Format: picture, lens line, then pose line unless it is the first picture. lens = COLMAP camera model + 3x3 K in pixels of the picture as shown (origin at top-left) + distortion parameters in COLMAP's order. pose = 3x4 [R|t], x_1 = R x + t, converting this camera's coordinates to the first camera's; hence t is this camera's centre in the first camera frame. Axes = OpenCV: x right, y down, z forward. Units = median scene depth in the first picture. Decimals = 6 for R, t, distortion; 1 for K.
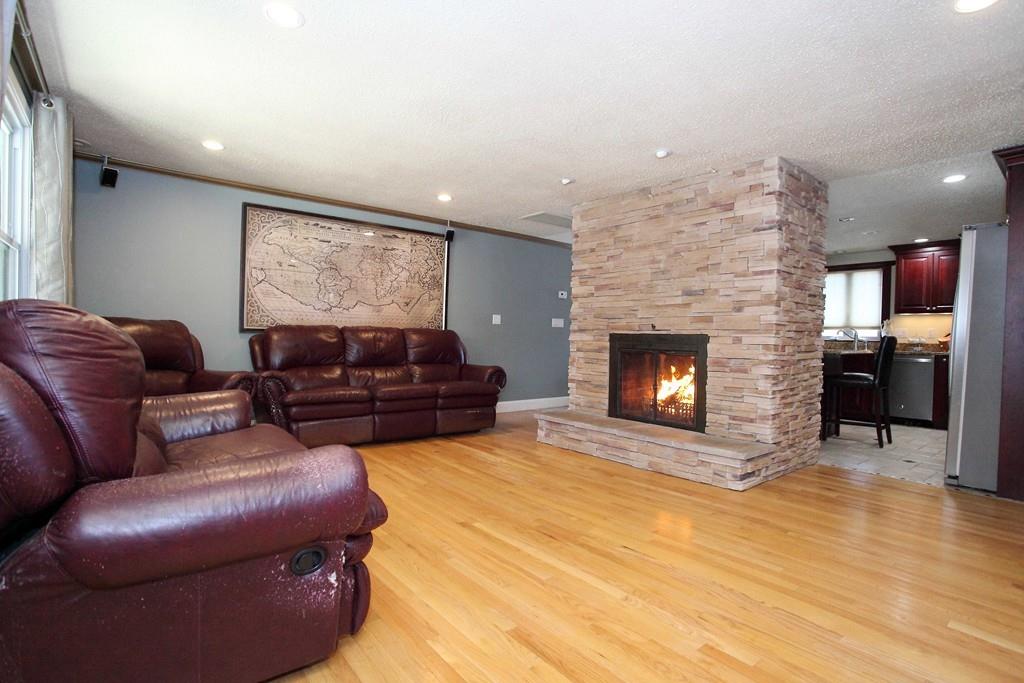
lens RADIAL K [[496.3, 0, 516.7], [0, 496.3, 344.0], [0, 0, 1]] dist [-0.042547, 0.004607]
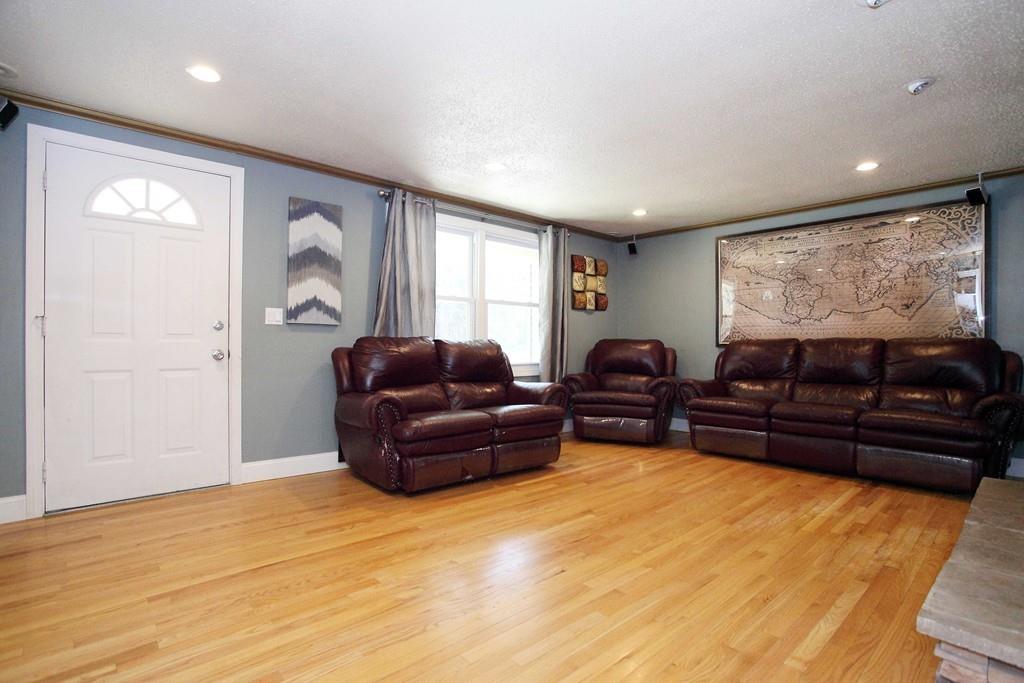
lens RADIAL K [[496.3, 0, 517.8], [0, 496.3, 346.5], [0, 0, 1]] dist [-0.042547, 0.004607]
pose [[0.065174, -0.021759, -0.997637, 0.610770], [-0.017404, 0.999585, -0.022939, 0.010245], [0.997722, 0.018858, 0.064768, 0.456890]]
